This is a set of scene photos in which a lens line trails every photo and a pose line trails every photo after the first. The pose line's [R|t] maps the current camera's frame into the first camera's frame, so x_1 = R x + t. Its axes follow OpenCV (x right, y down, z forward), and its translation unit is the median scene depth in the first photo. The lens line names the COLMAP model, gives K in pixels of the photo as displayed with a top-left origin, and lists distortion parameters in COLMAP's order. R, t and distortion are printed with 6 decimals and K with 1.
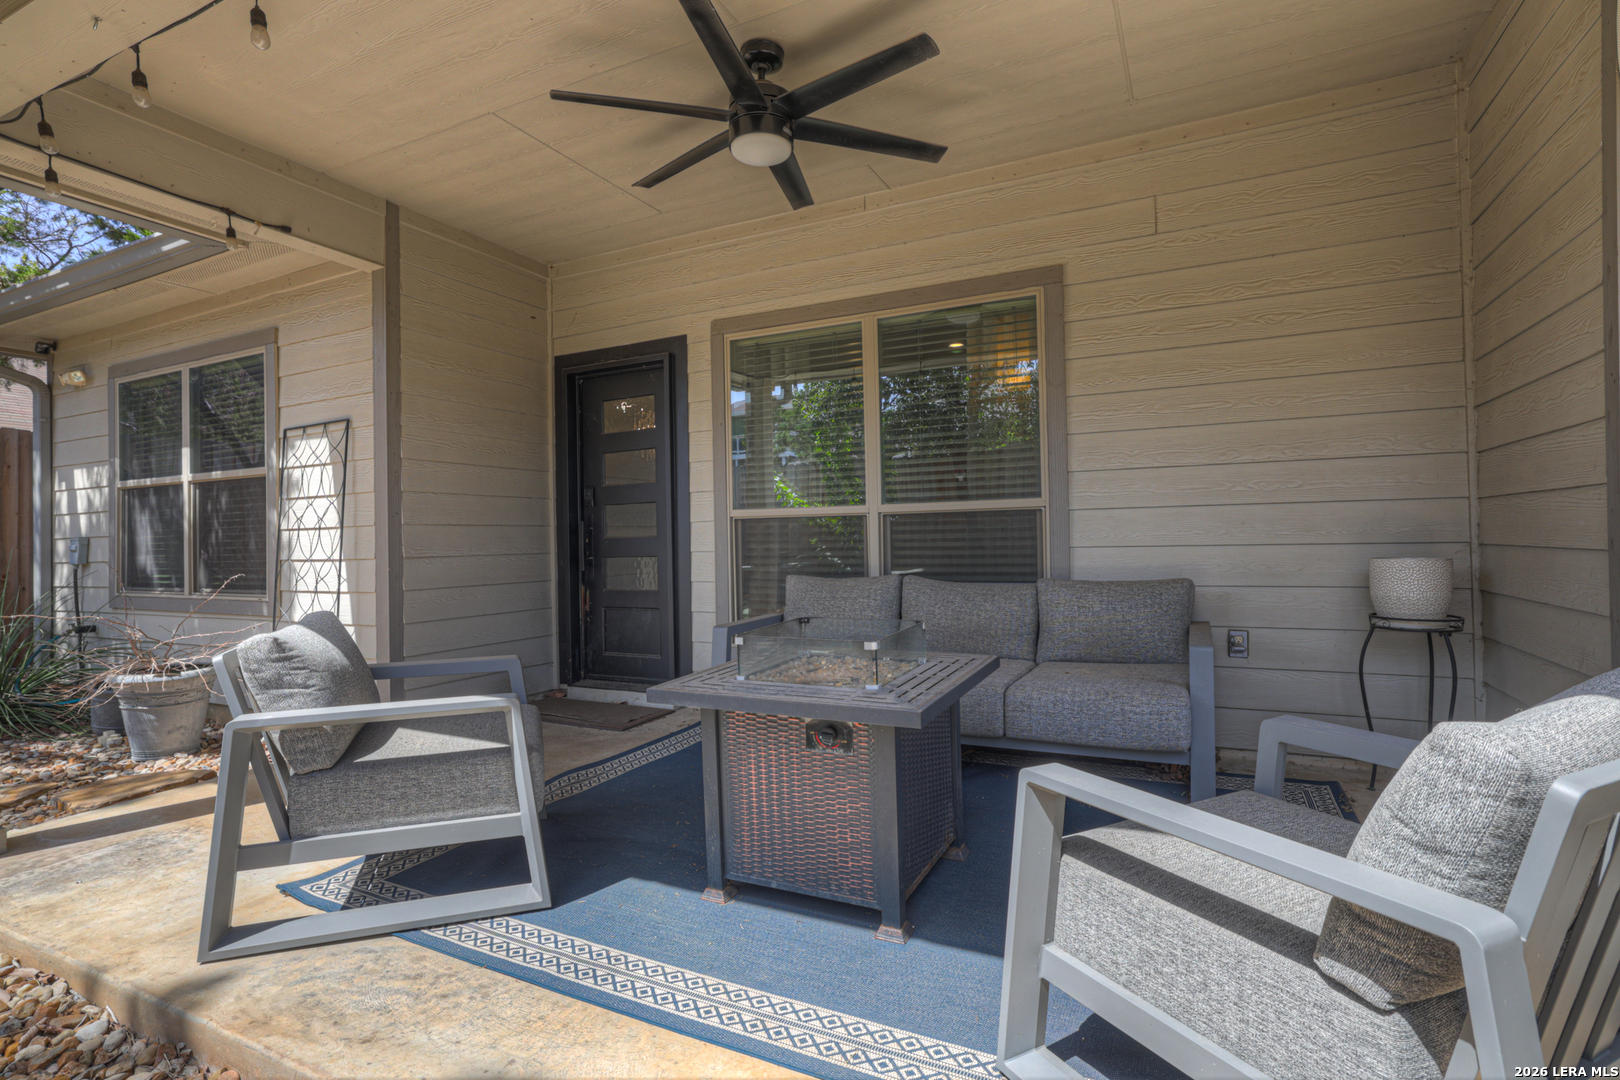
lens RADIAL K [[846.7, 0, 810.0], [0, 846.7, 540.0], [0, 0, 1]] dist [-0.039098, 0.028140]
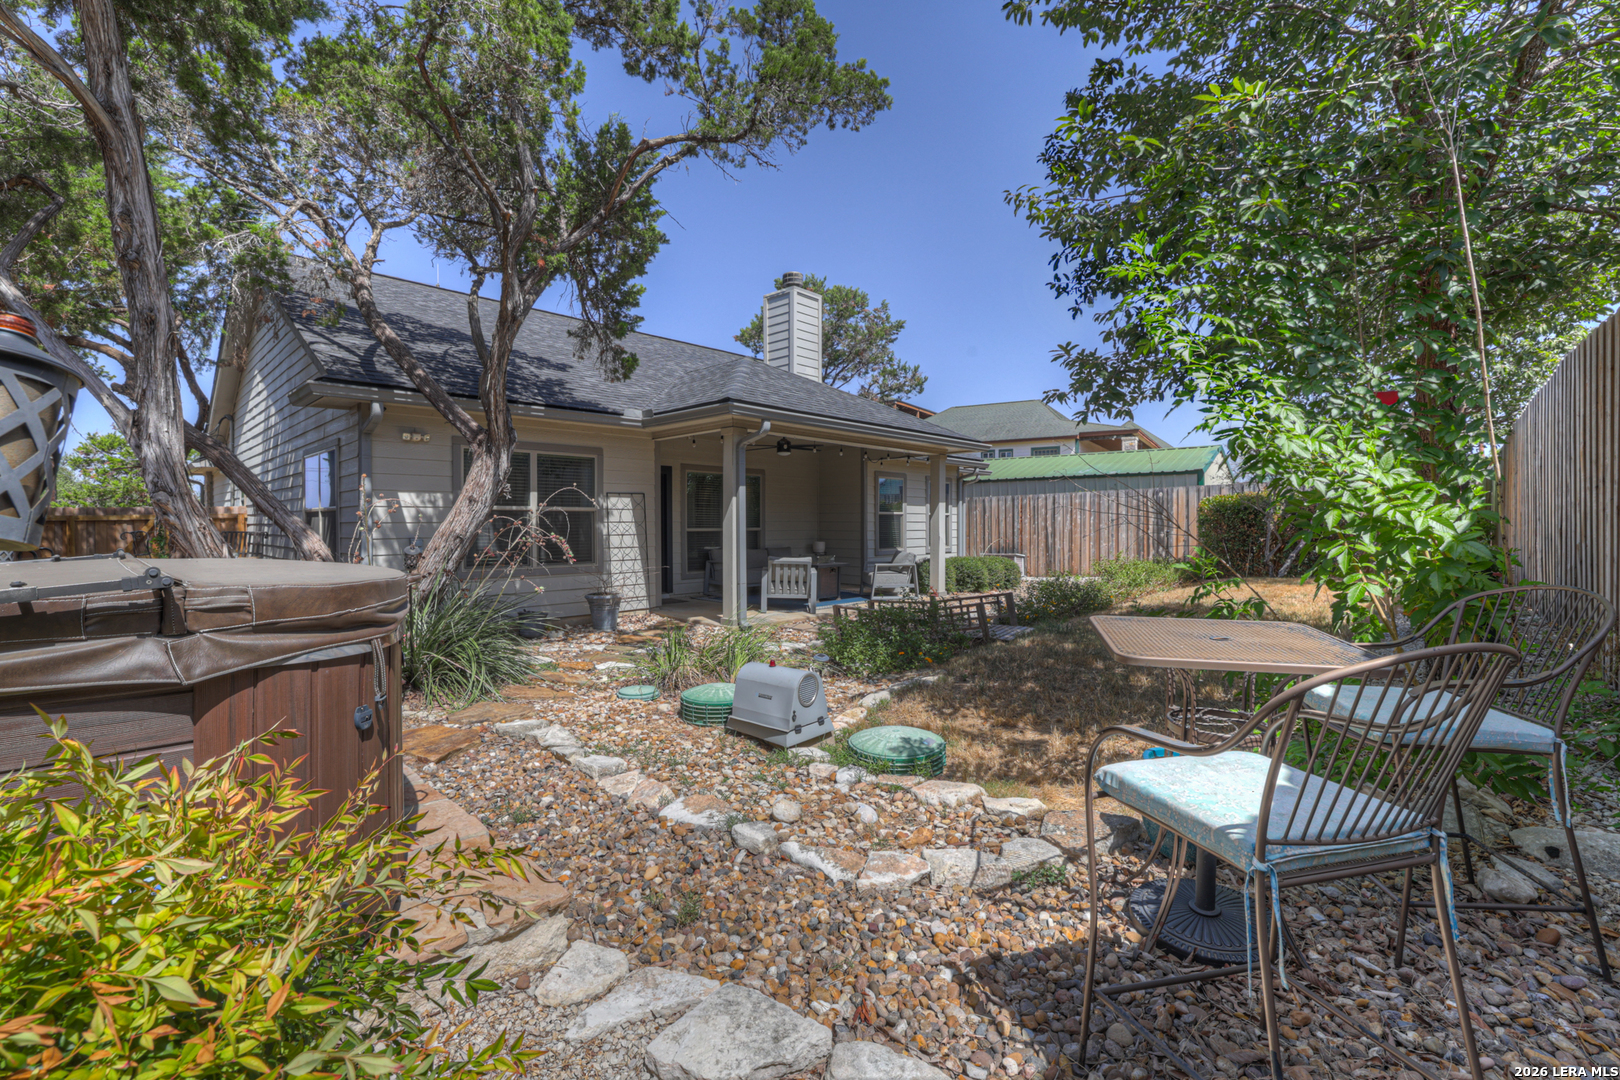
lens RADIAL K [[730.6, 0, 812.0], [0, 730.6, 524.1], [0, 0, 1]] dist [-0.000213, -0.000015]
pose [[0.240480, 0.013982, 0.970553, -3.093313], [-0.008704, 0.999887, -0.012248, -0.027461], [-0.970615, -0.005502, 0.240575, -0.066867]]
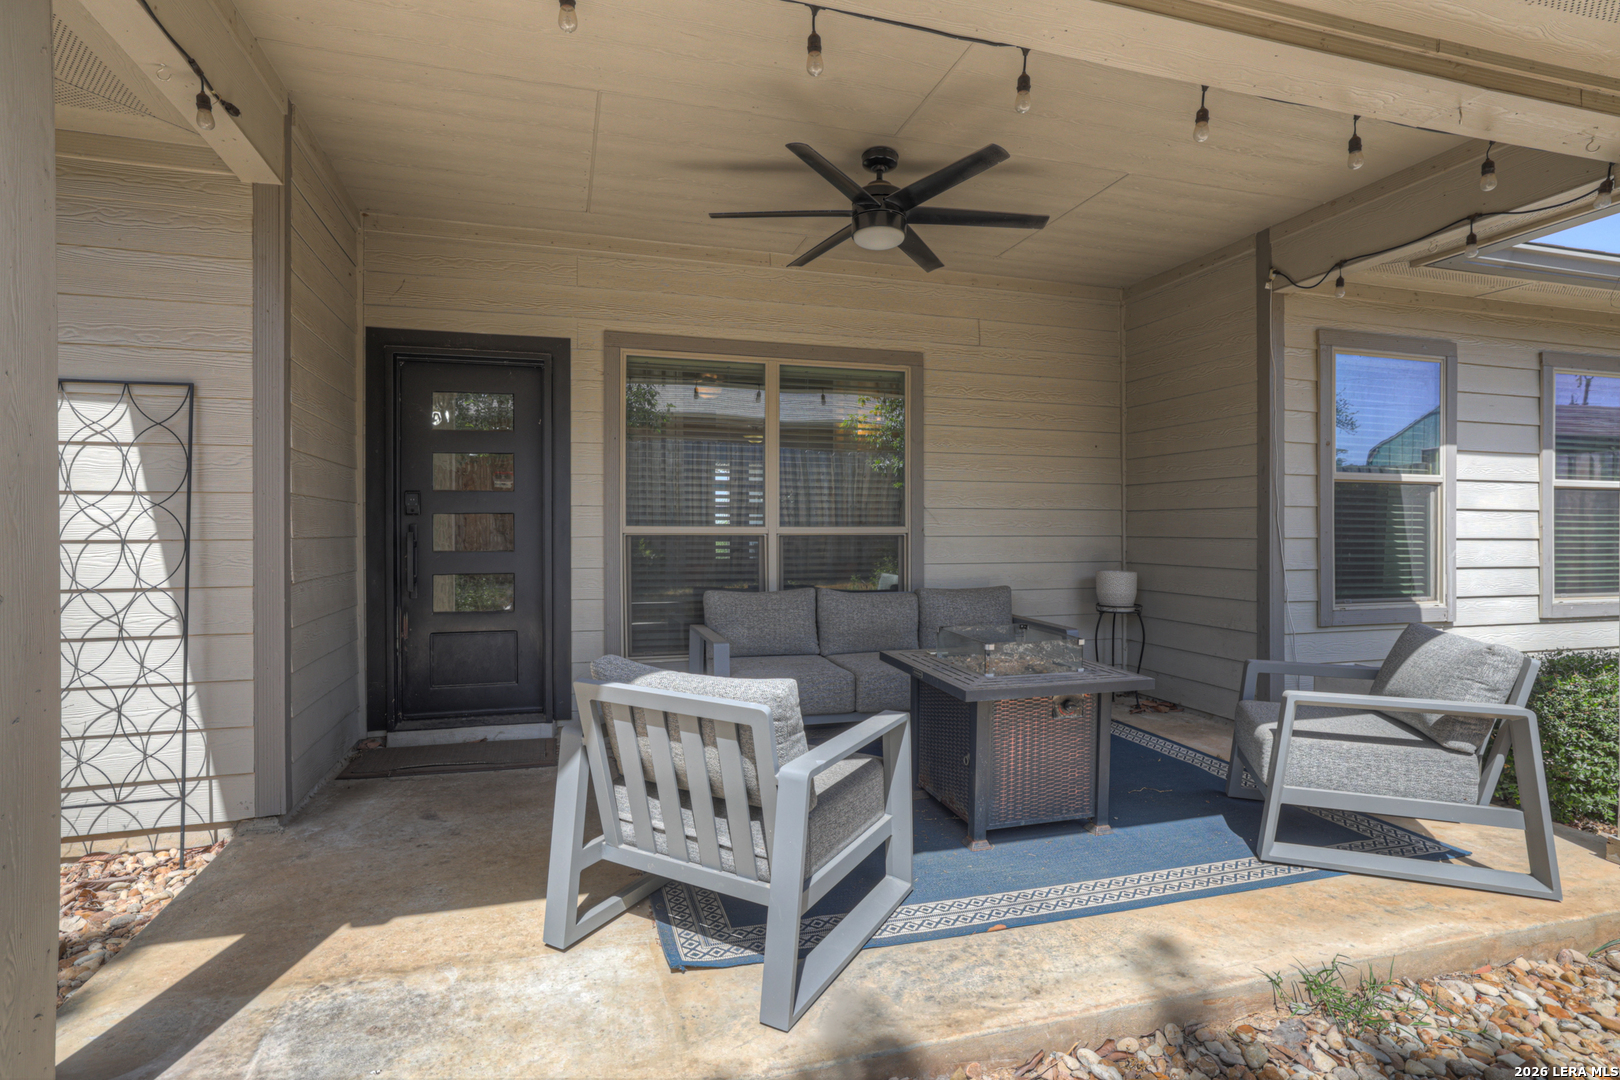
lens RADIAL K [[846.7, 0, 810.0], [0, 846.7, 540.0], [0, 0, 1]] dist [-0.039098, 0.028140]
pose [[0.701424, 0.010333, 0.712669, -0.801397], [-0.015355, 0.999882, 0.000614, -0.028652], [-0.712579, -0.011374, 0.701500, 0.186003]]
